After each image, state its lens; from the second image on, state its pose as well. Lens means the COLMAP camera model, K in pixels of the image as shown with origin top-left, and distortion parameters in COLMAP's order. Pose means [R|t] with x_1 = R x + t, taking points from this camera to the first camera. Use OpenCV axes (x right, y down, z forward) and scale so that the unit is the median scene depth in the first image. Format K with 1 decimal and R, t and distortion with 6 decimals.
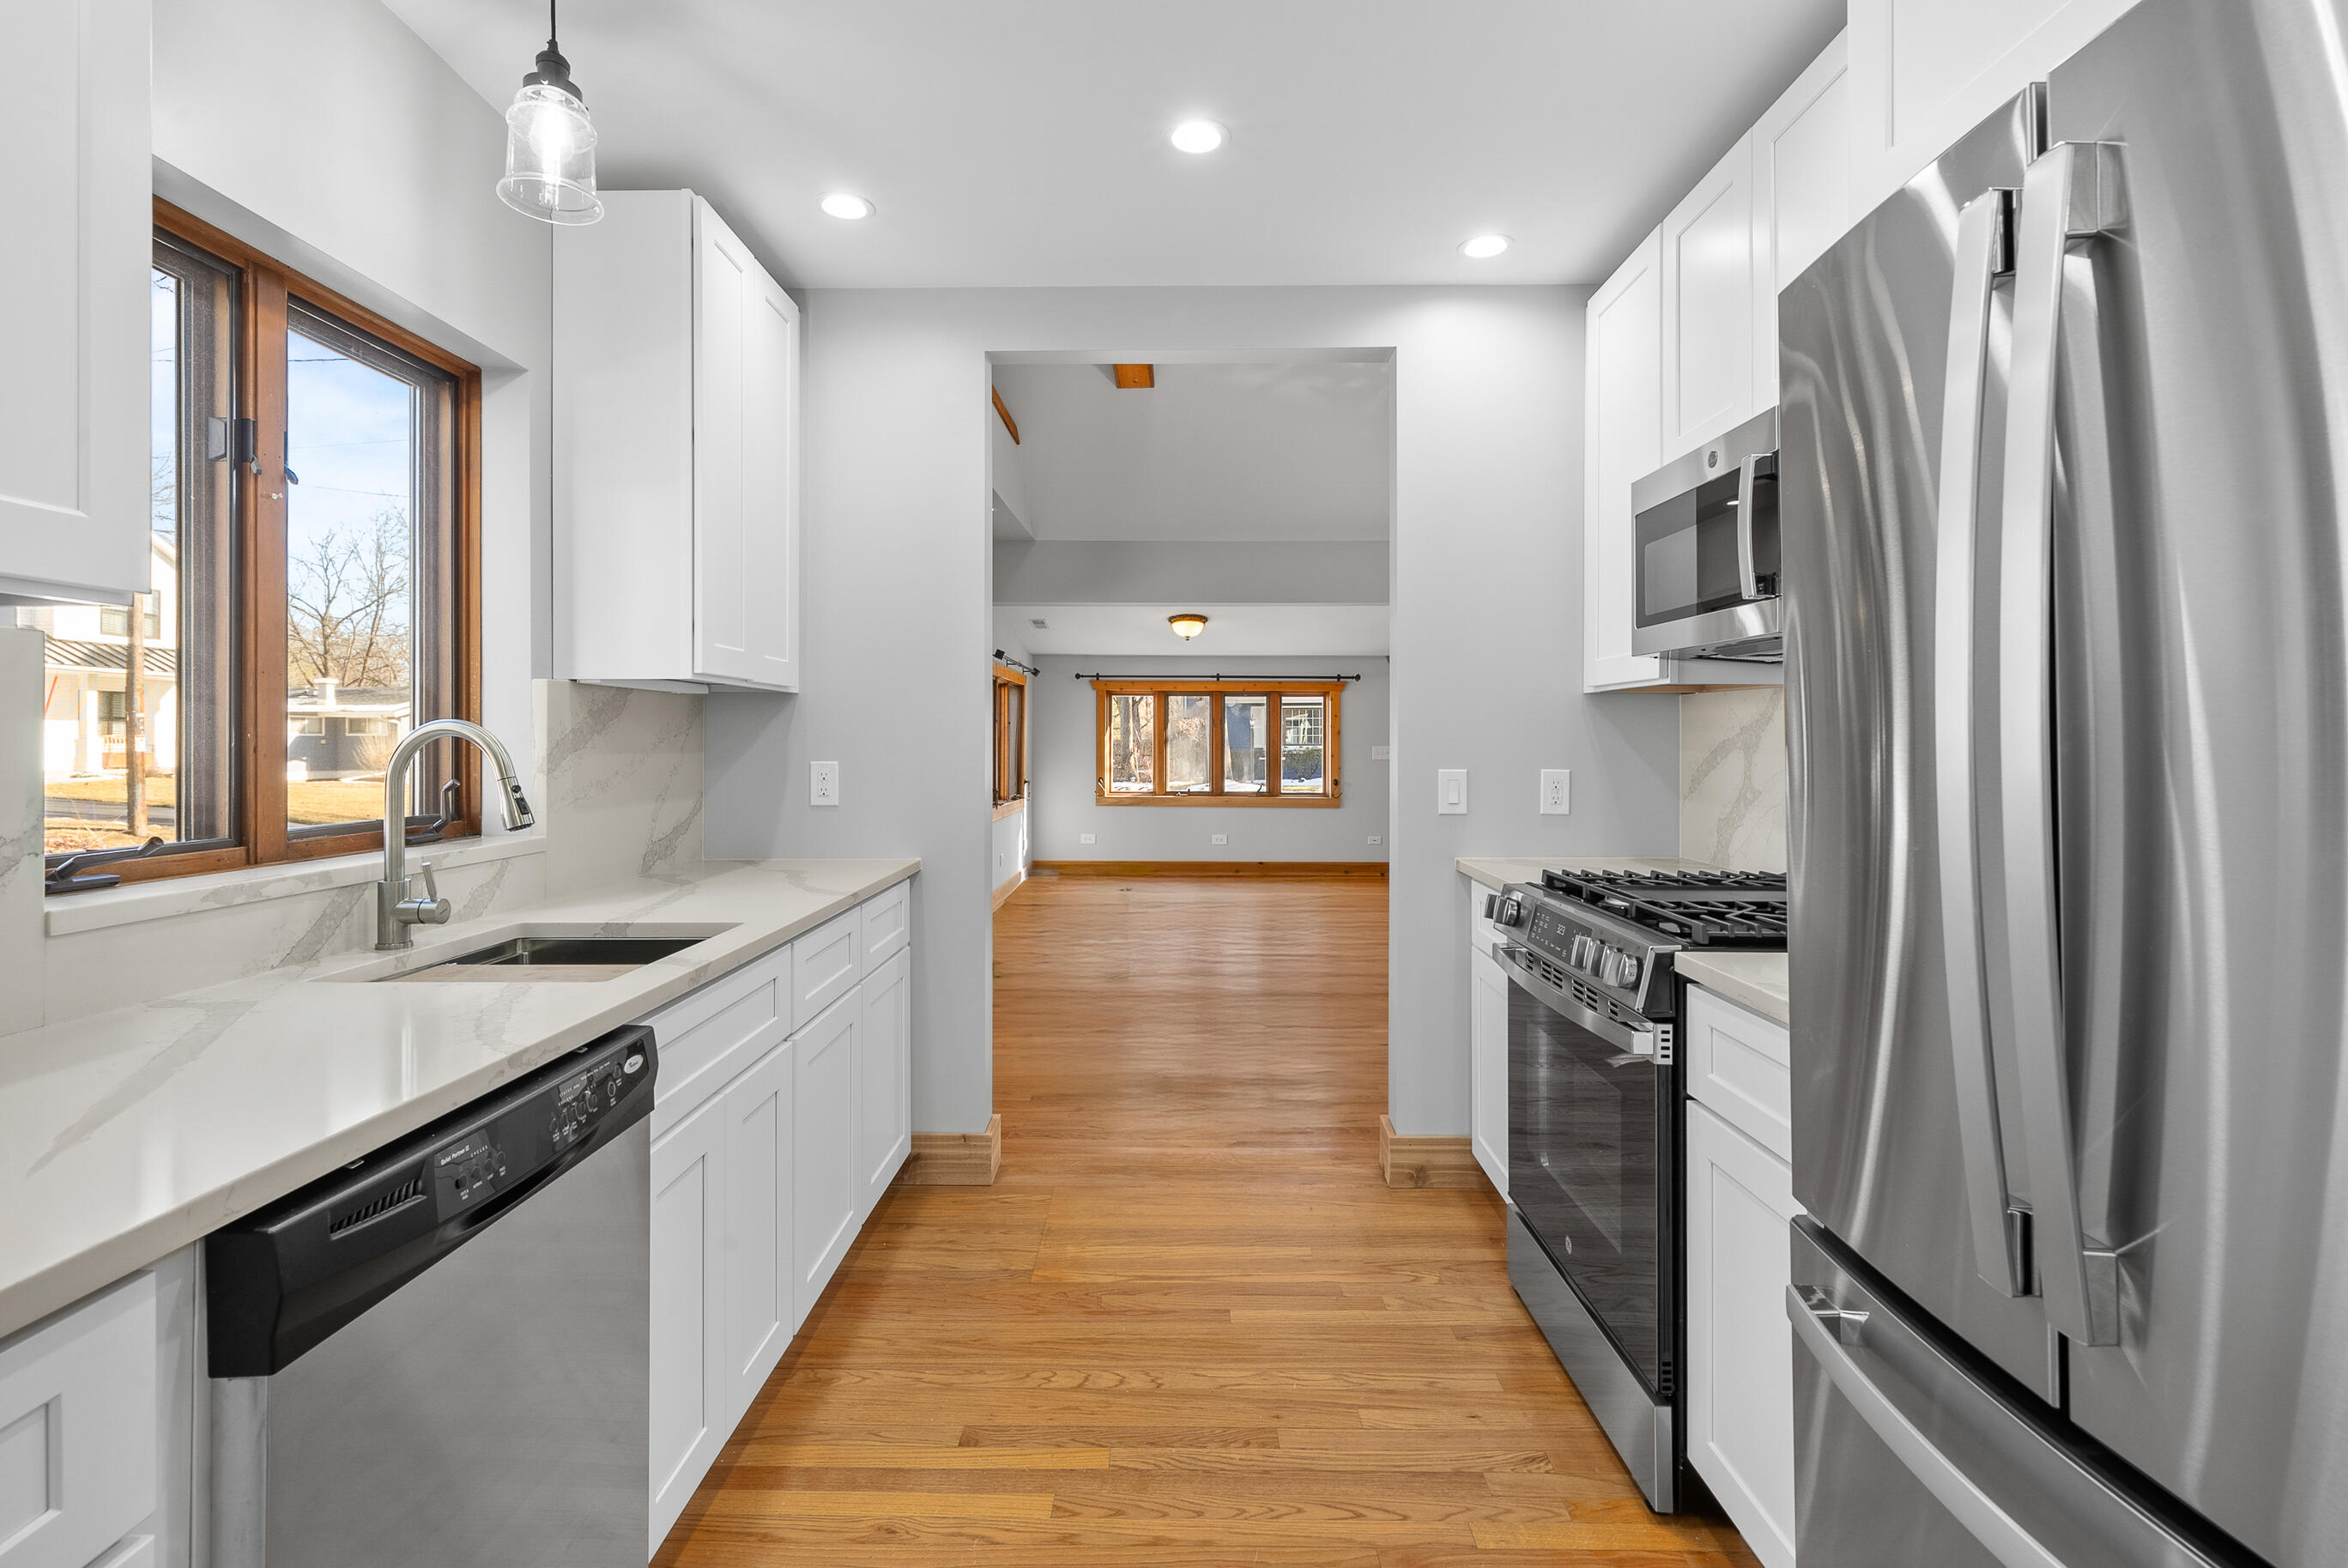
lens RADIAL K [[1055.0, 0, 1111.6], [0, 1055.0, 820.5], [0, 0, 1]] dist [0.000715, 0.000268]
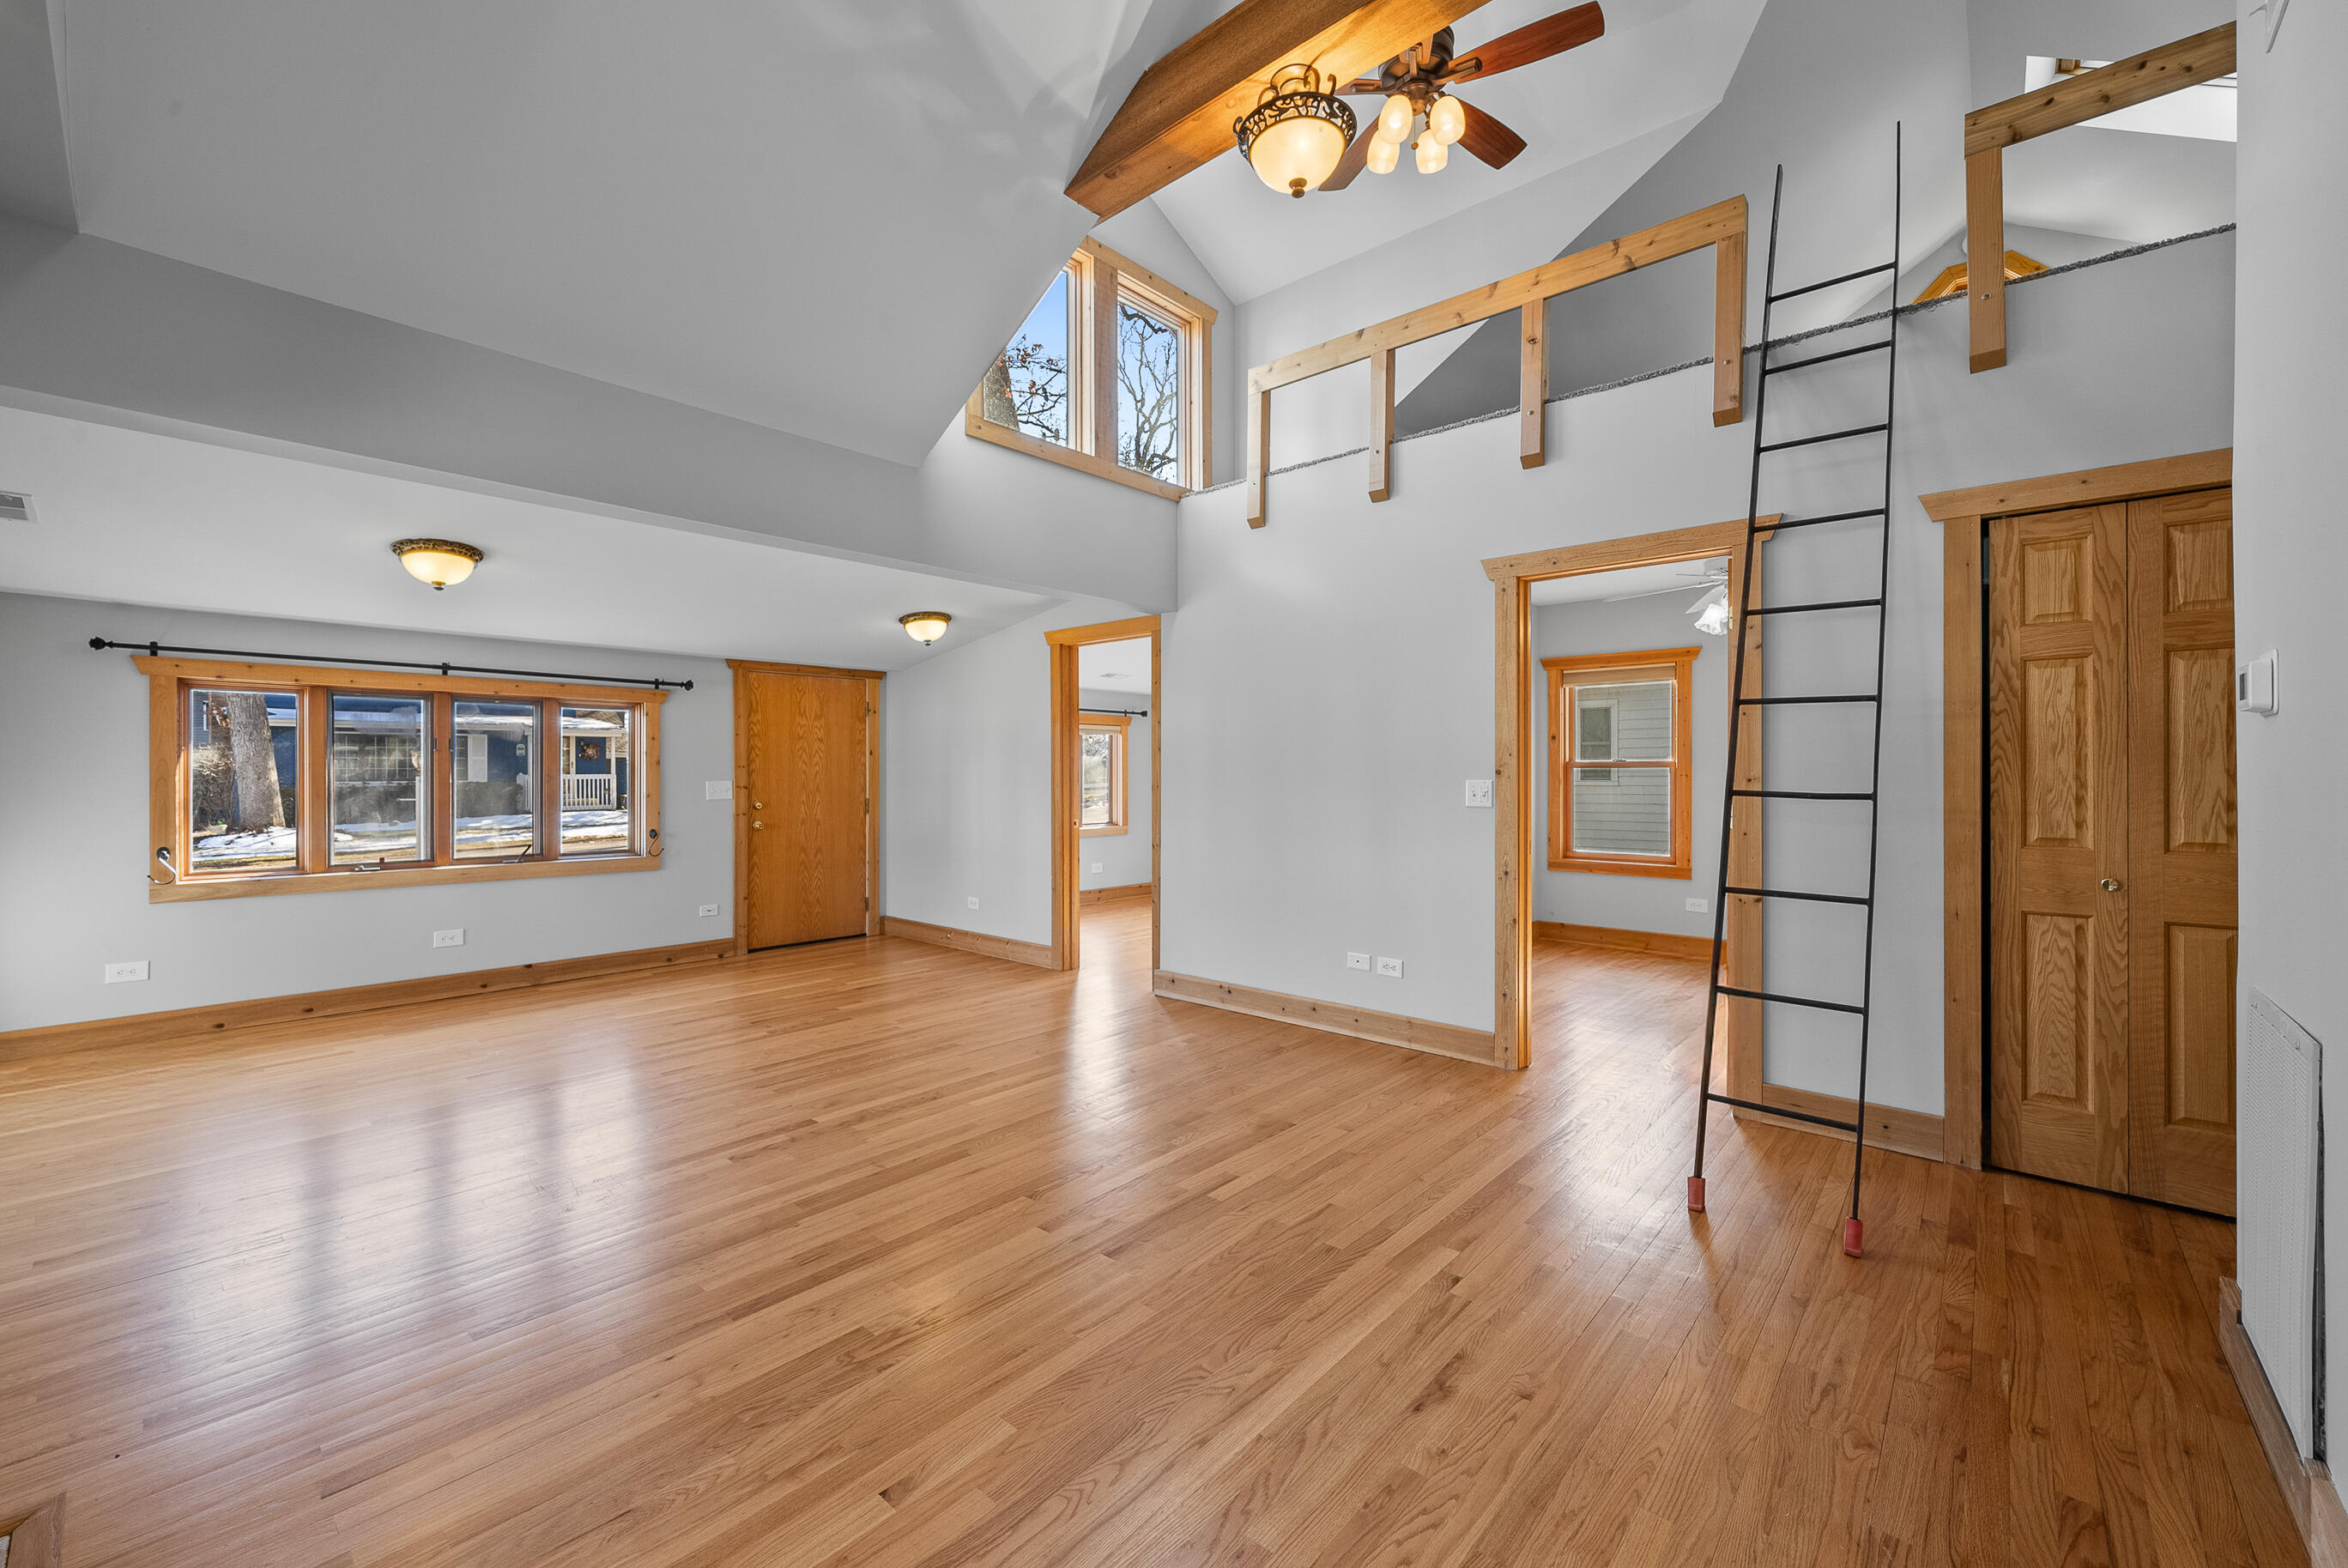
lens RADIAL K [[959.9, 0, 1155.0], [0, 959.9, 777.2], [0, 0, 1]] dist [0.002022, 0.000415]
pose [[0.641853, -0.005189, 0.766810, -0.059826], [0.060805, 0.997173, -0.044149, -0.025338], [-0.764413, 0.074963, 0.640354, 0.342400]]
